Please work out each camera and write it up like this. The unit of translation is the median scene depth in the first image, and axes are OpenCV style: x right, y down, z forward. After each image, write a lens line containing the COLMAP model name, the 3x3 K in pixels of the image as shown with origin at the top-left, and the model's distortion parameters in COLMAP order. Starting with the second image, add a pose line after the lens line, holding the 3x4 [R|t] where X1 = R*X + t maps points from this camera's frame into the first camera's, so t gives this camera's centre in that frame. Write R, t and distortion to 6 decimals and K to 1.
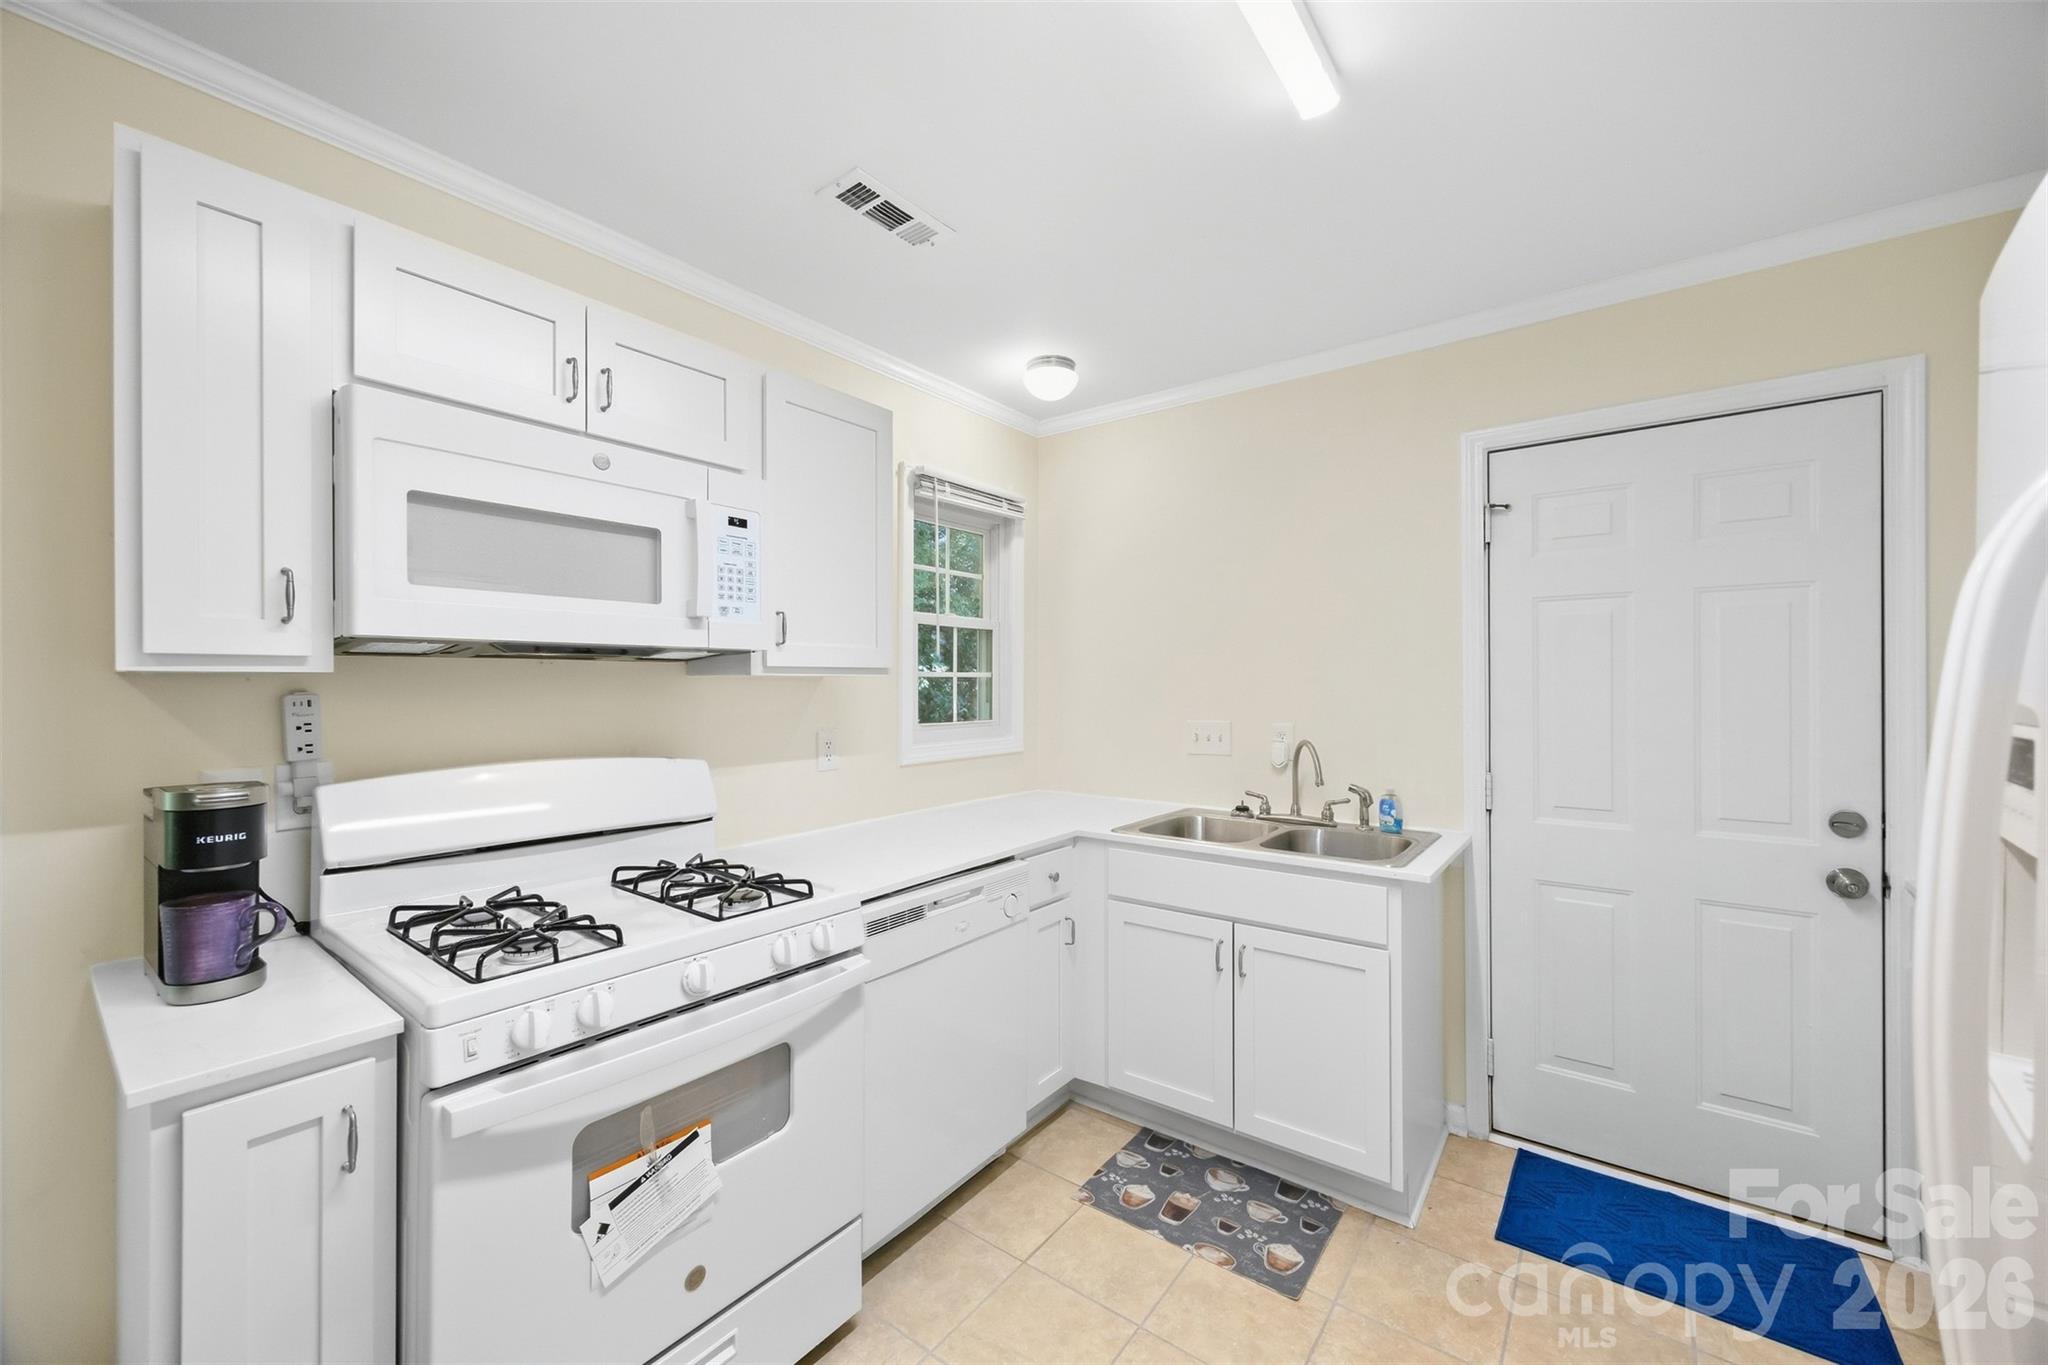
lens RADIAL K [[779.5, 0, 1032.3], [0, 779.5, 687.0], [0, 0, 1]] dist [-0.002301, -0.000162]
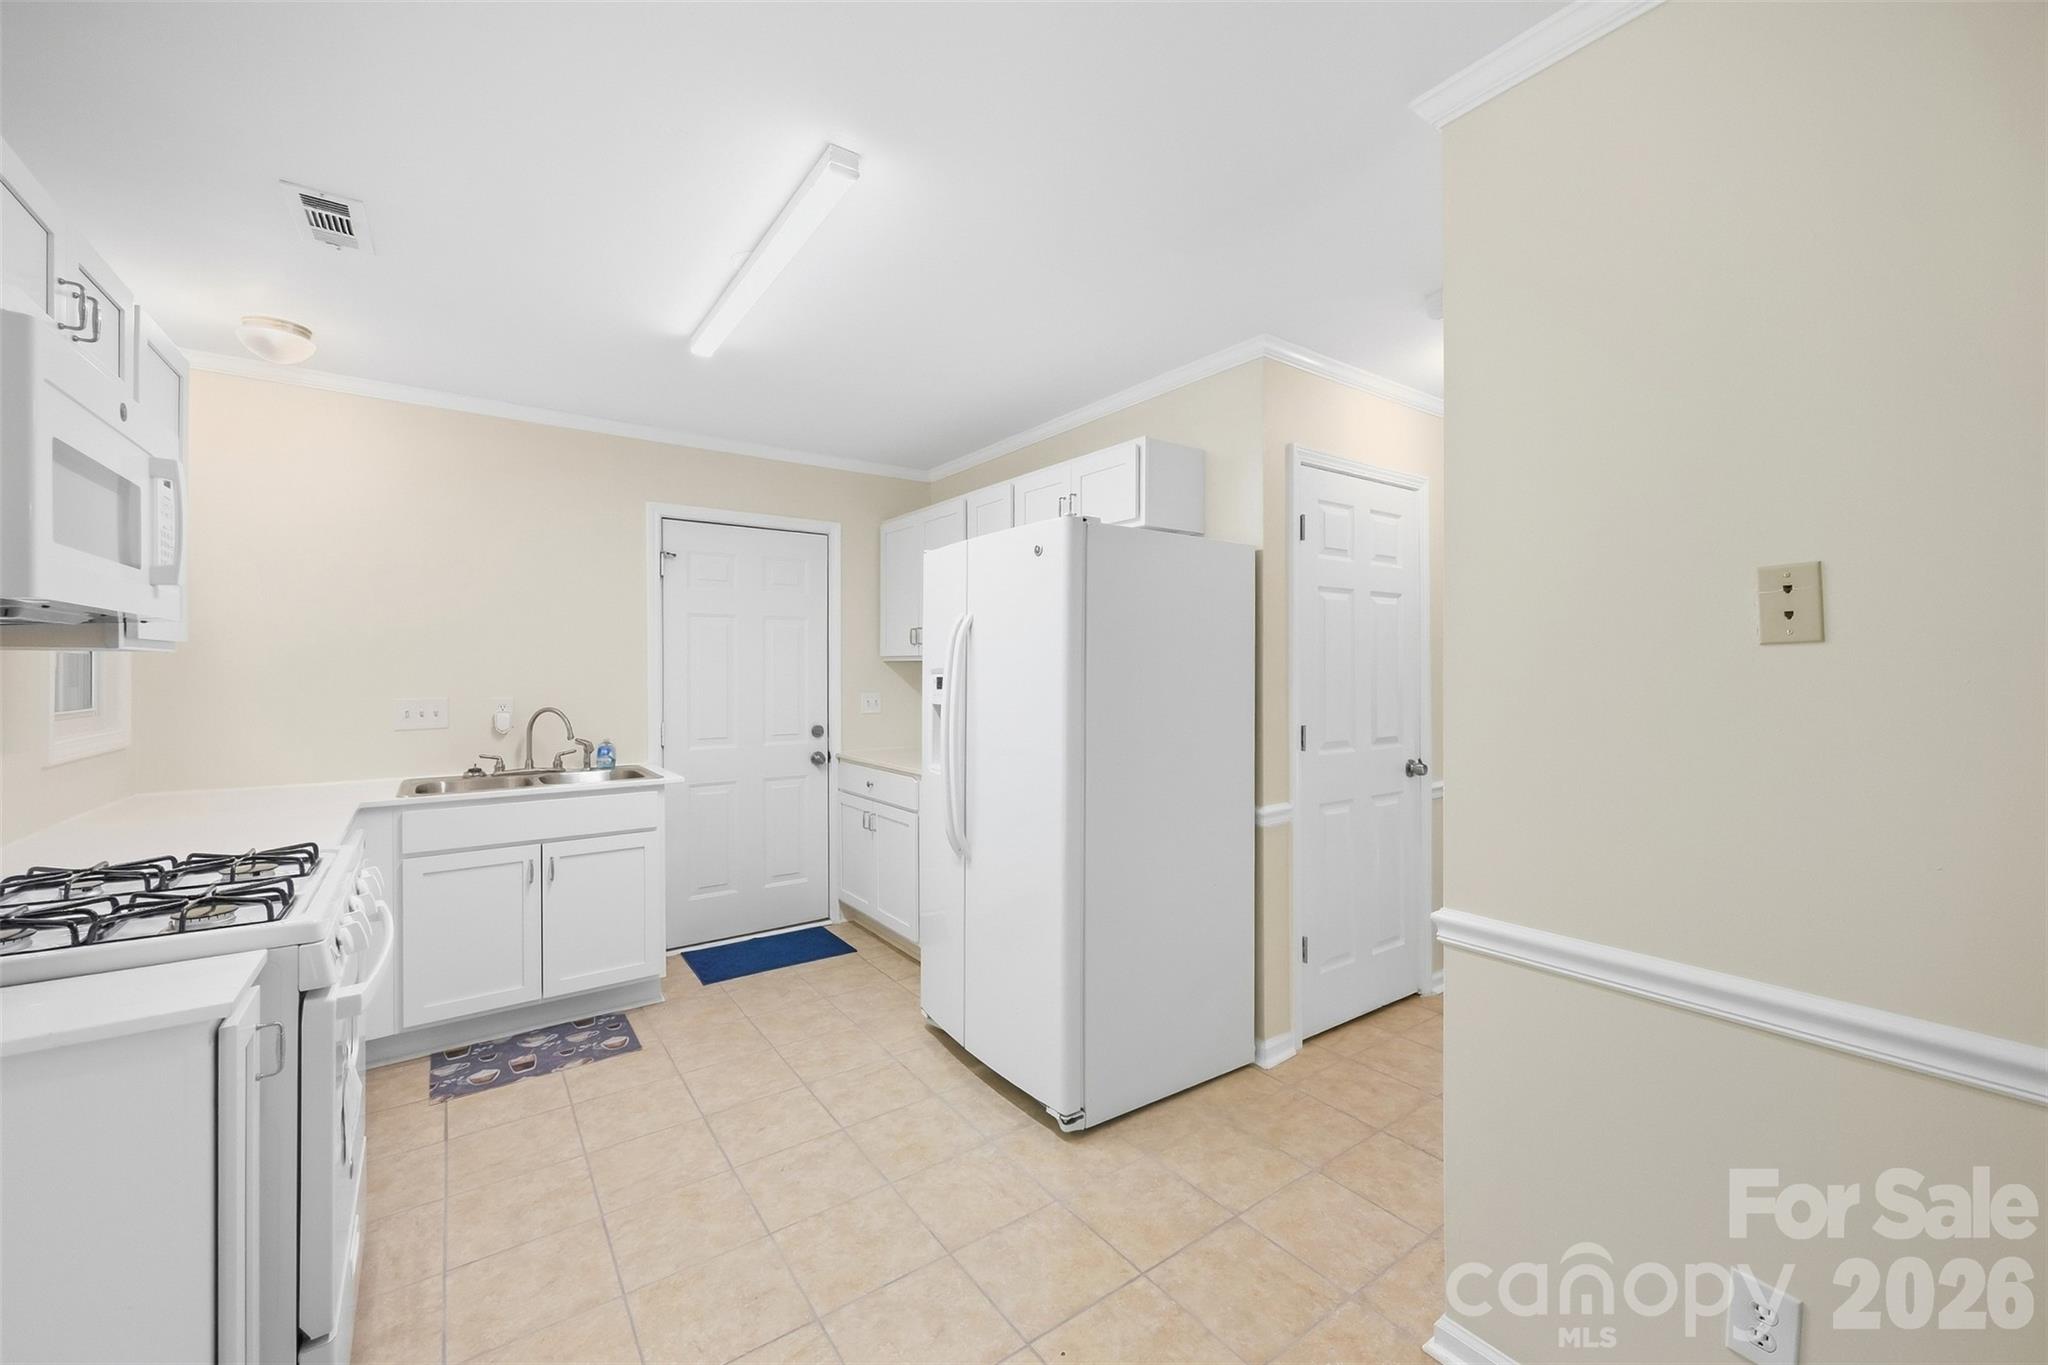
lens RADIAL K [[818.2, 0, 1040.2], [0, 818.2, 672.6], [0, 0, 1]] dist [0.000928, 0.000189]
pose [[0.286574, -0.000351, 0.958058, -0.873081], [0.003265, 0.999994, -0.000610, 0.015135], [-0.958053, 0.003303, 0.286573, -0.226626]]
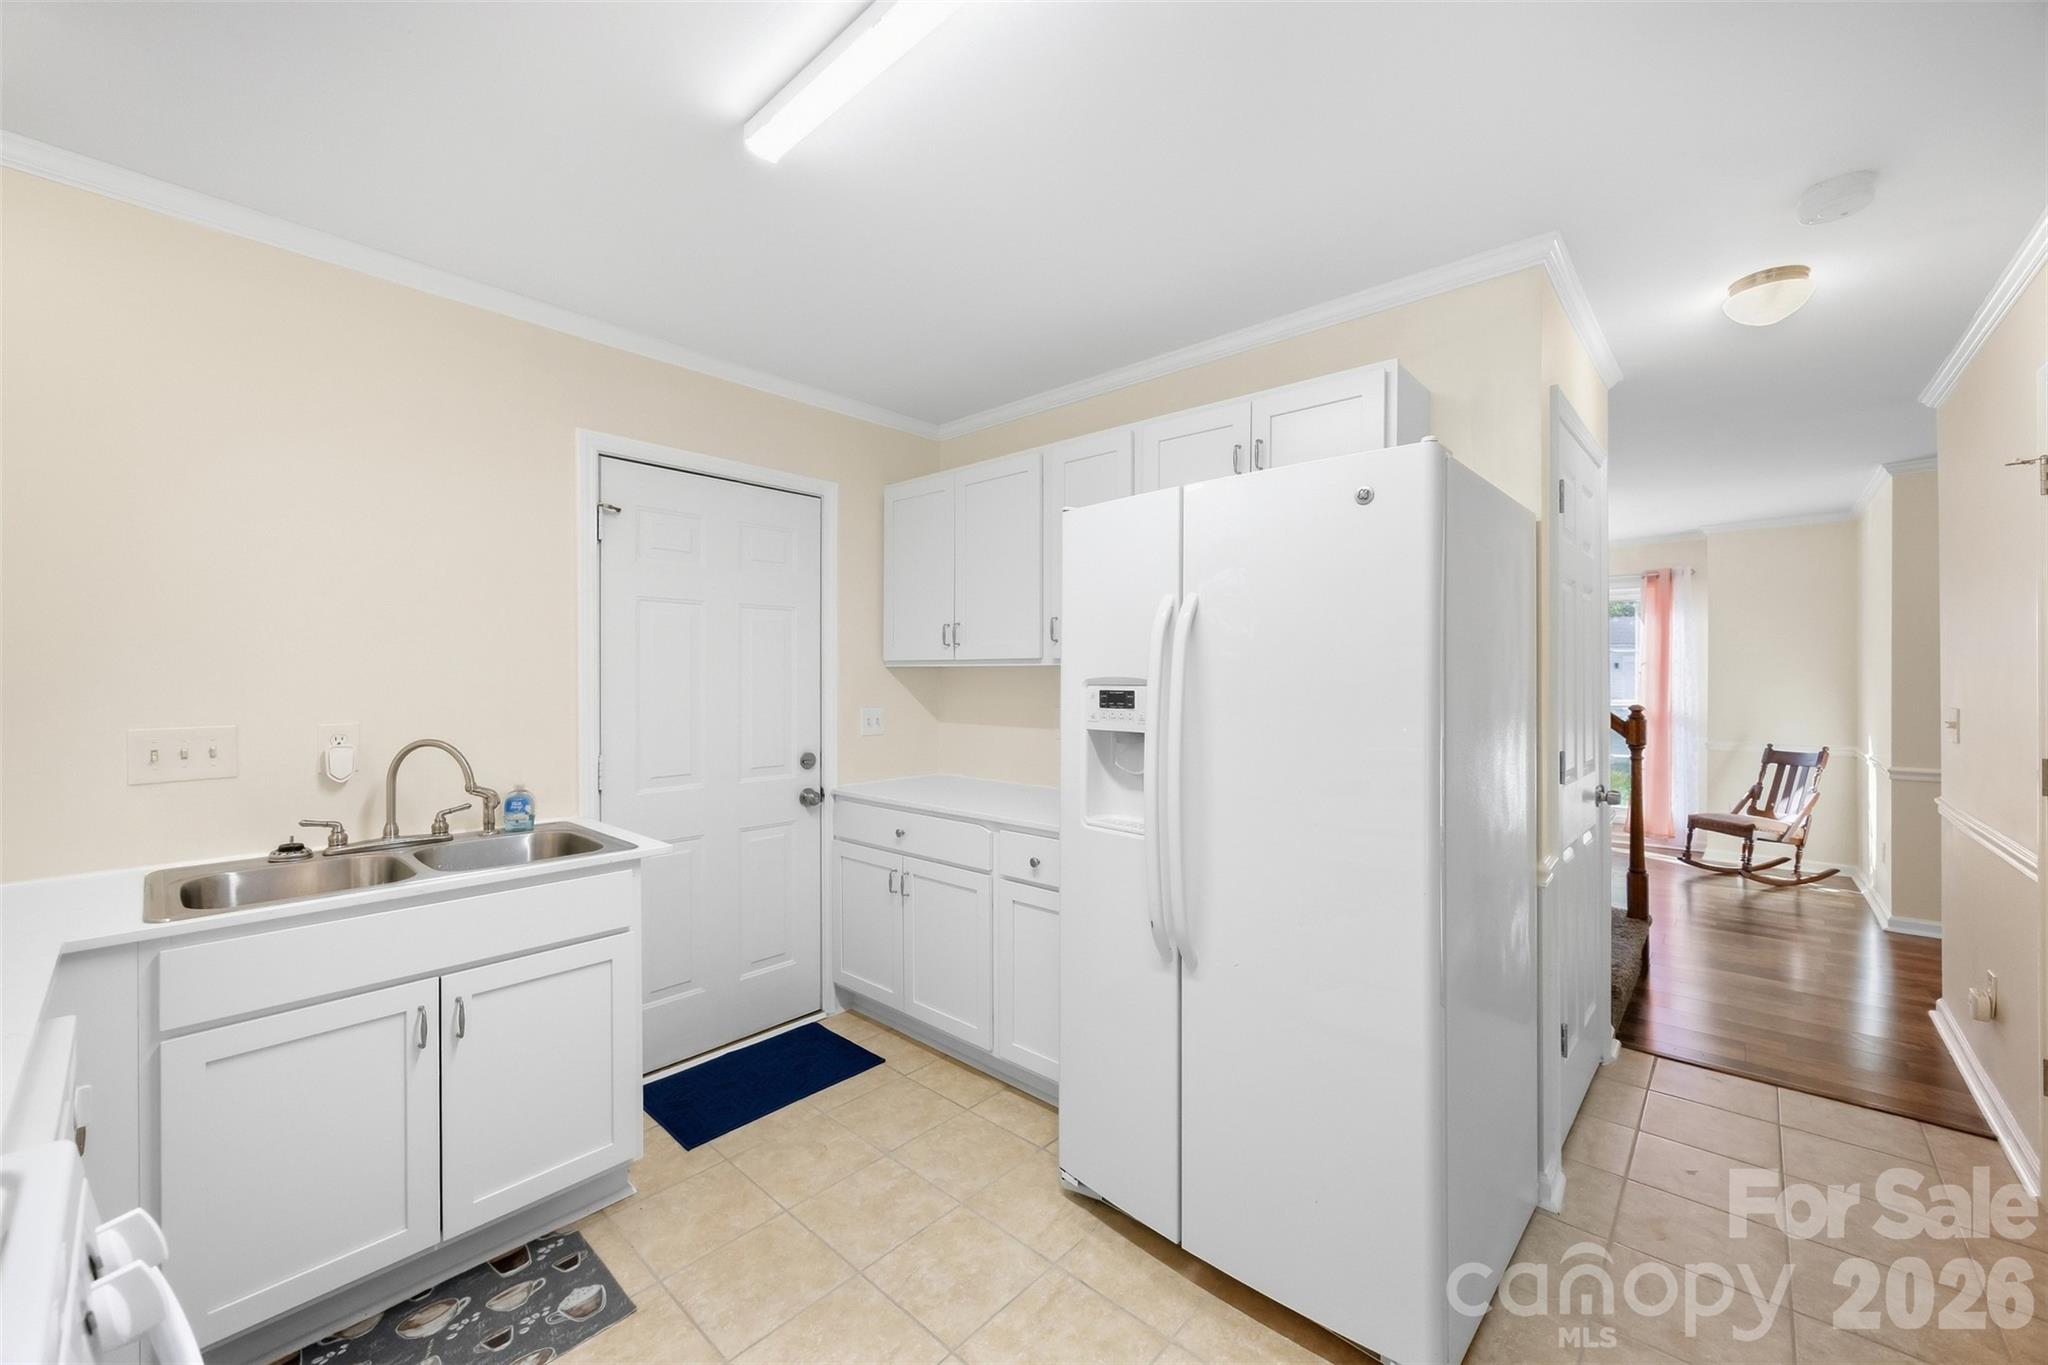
lens RADIAL K [[792.6, 0, 1040.3], [0, 792.6, 678.6], [0, 0, 1]] dist [0.000474, -0.000103]
pose [[0.076947, 0.001143, 0.997035, -0.504629], [0.002656, 0.999996, -0.001352, 0.008982], [-0.997032, 0.002752, 0.076943, 0.357343]]
